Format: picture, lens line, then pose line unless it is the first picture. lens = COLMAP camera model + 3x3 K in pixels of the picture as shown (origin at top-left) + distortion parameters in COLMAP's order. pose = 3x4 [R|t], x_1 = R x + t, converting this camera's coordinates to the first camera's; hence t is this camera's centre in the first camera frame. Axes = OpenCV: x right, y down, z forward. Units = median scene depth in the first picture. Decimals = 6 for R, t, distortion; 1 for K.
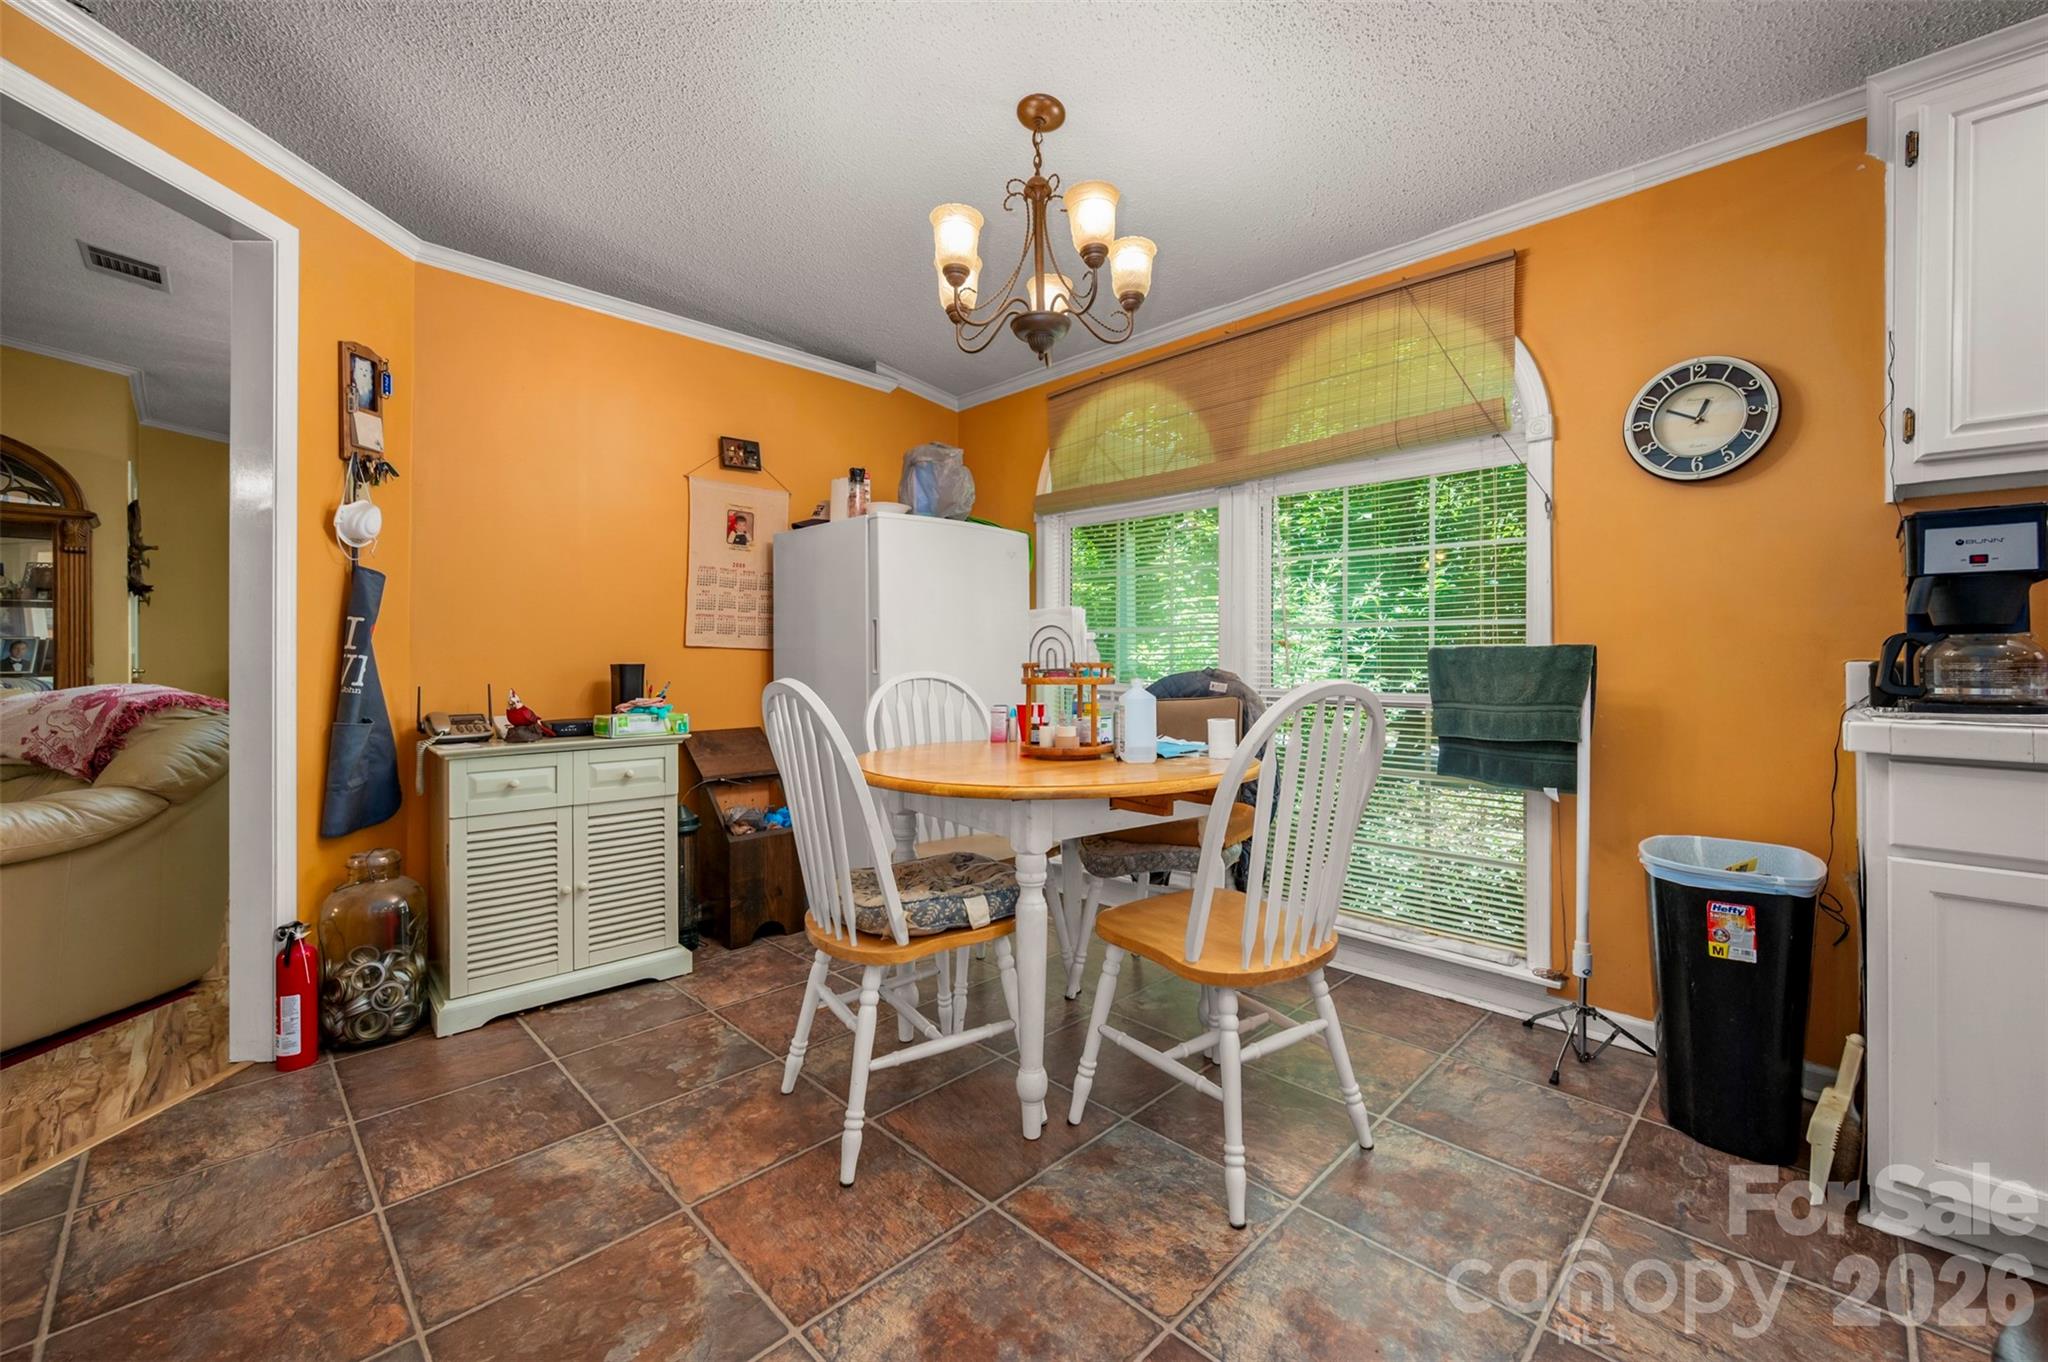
lens RADIAL K [[811.2, 0, 1023.9], [0, 811.2, 660.8], [0, 0, 1]] dist [-0.002500, -0.000304]
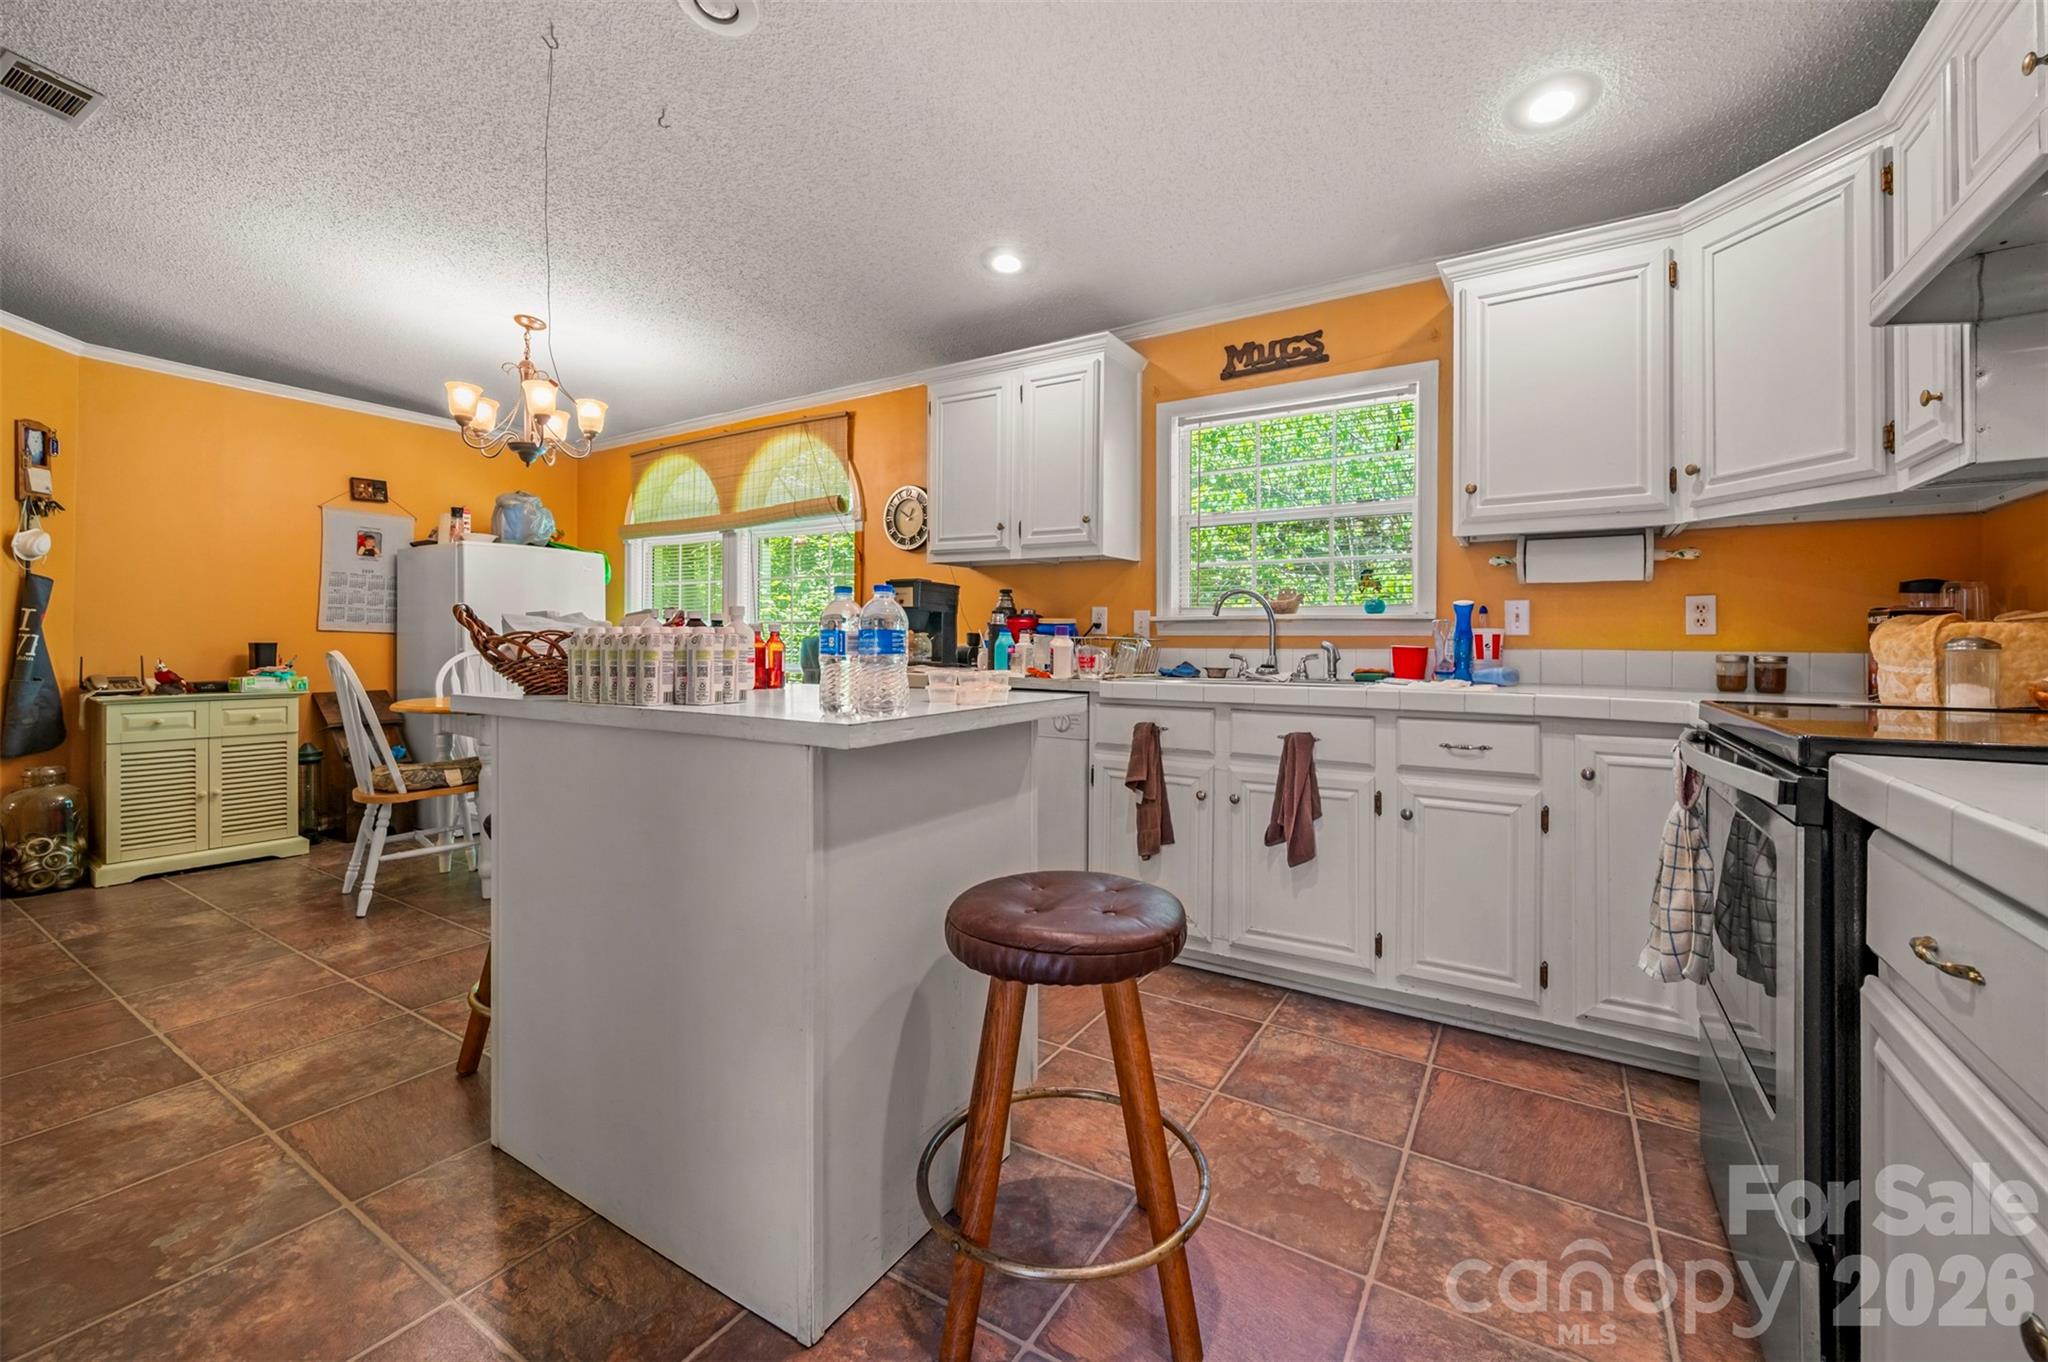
lens RADIAL K [[811.2, 0, 1026.3], [0, 811.2, 649.3], [0, 0, 1]] dist [-0.002500, -0.000304]
pose [[0.975087, 0.006437, 0.221729, 0.592414], [-0.007224, 0.999970, 0.002739, 0.002825], [-0.221705, -0.004273, 0.975104, -0.799801]]
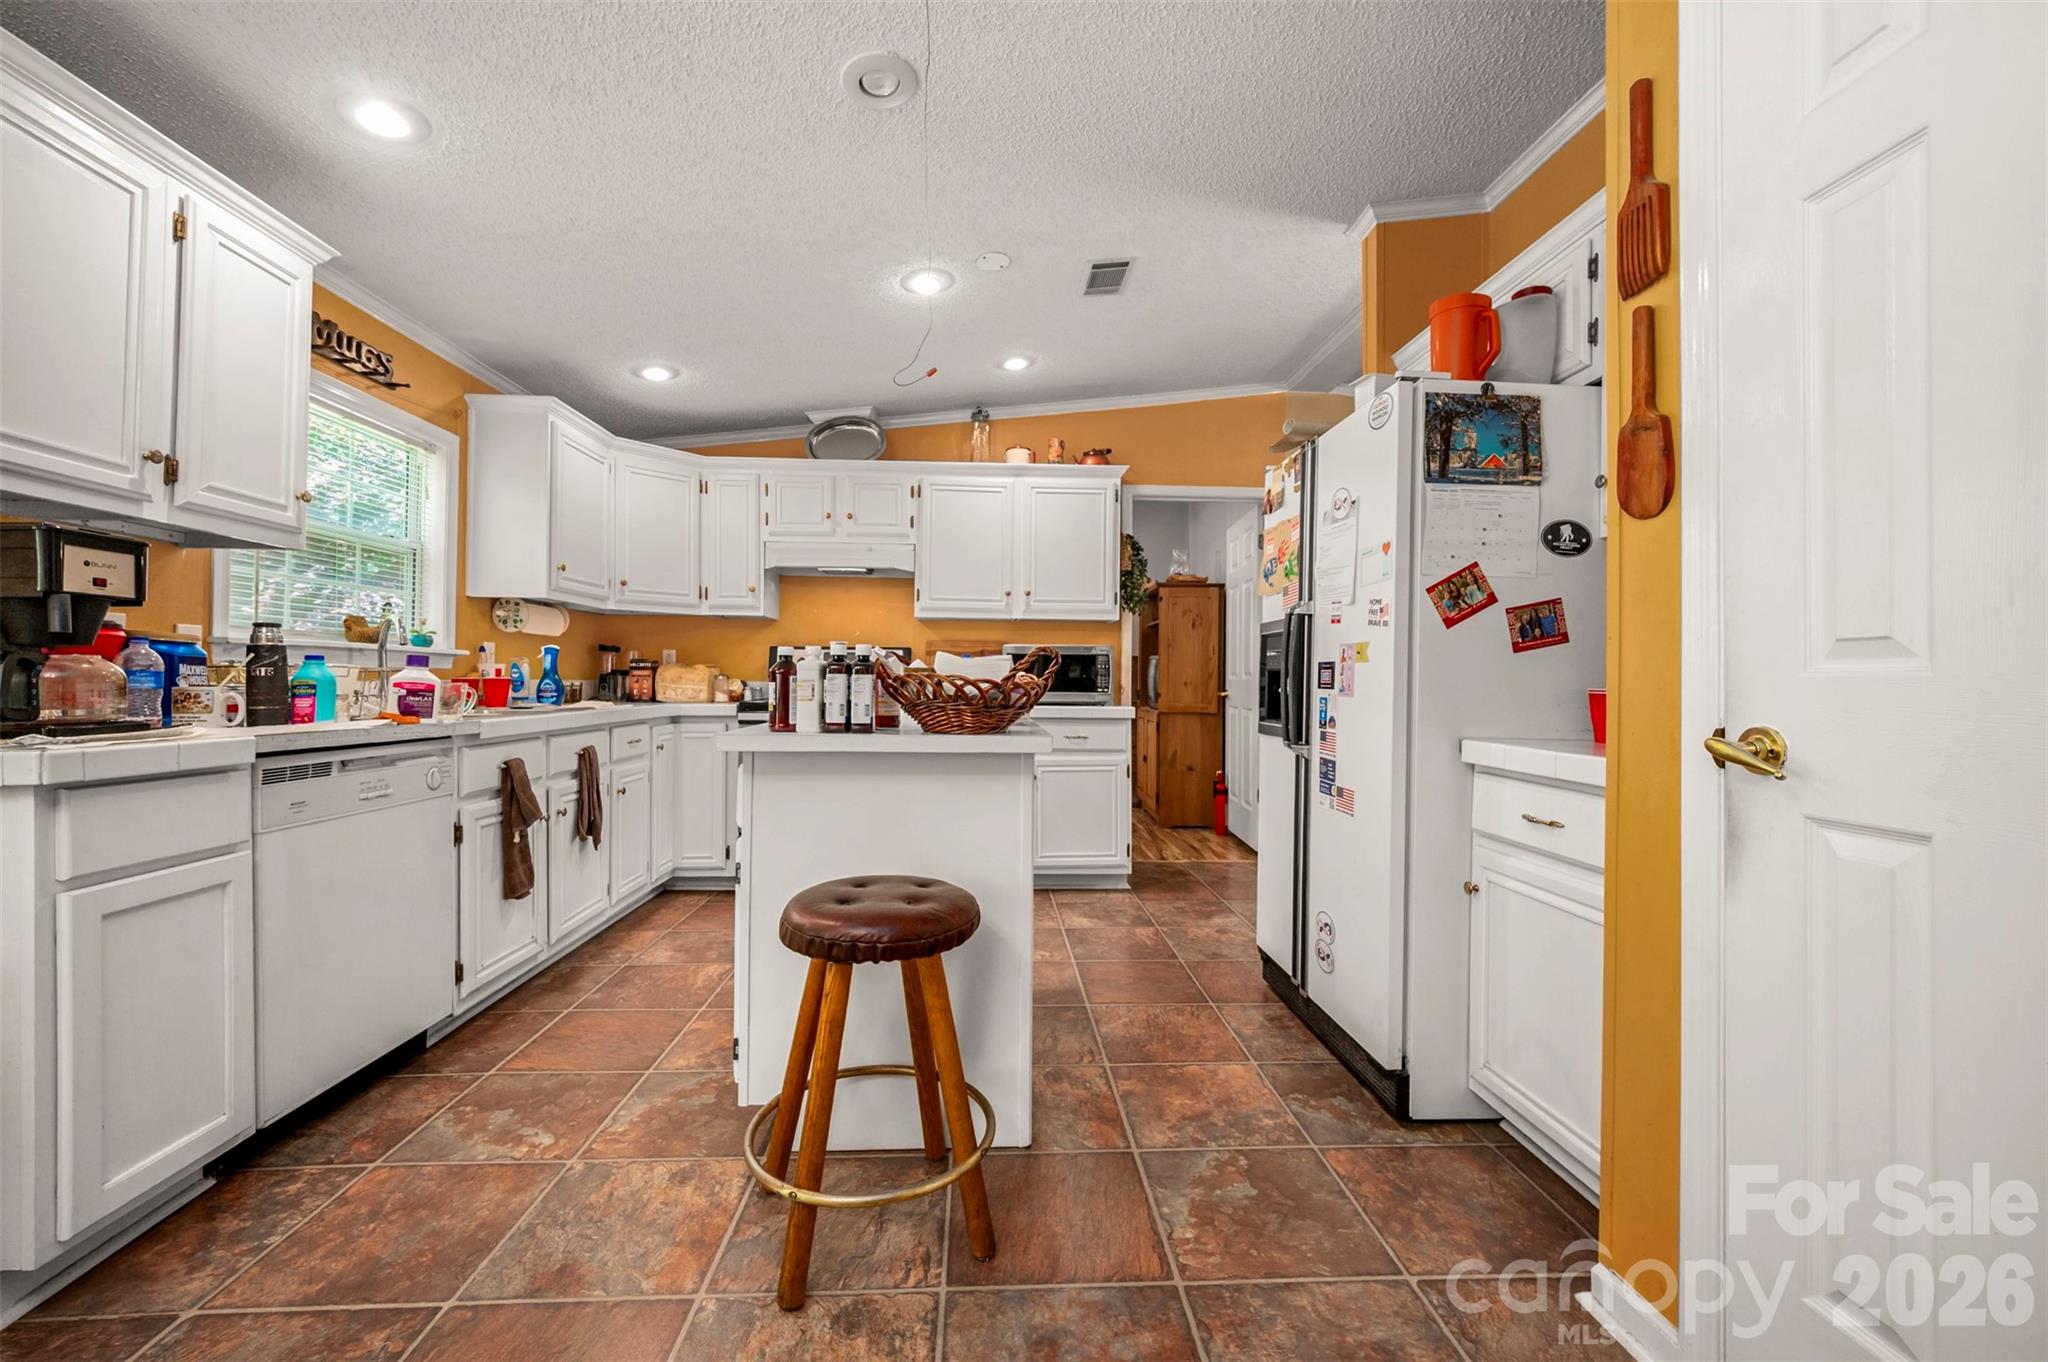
lens RADIAL K [[811.2, 0, 1018.0], [0, 811.2, 674.4], [0, 0, 1]] dist [-0.002500, -0.000304]
pose [[-0.735149, -0.001063, 0.677904, -0.203708], [-0.005558, 0.999975, -0.004460, -0.006814], [-0.677882, -0.007046, -0.735137, 0.547018]]
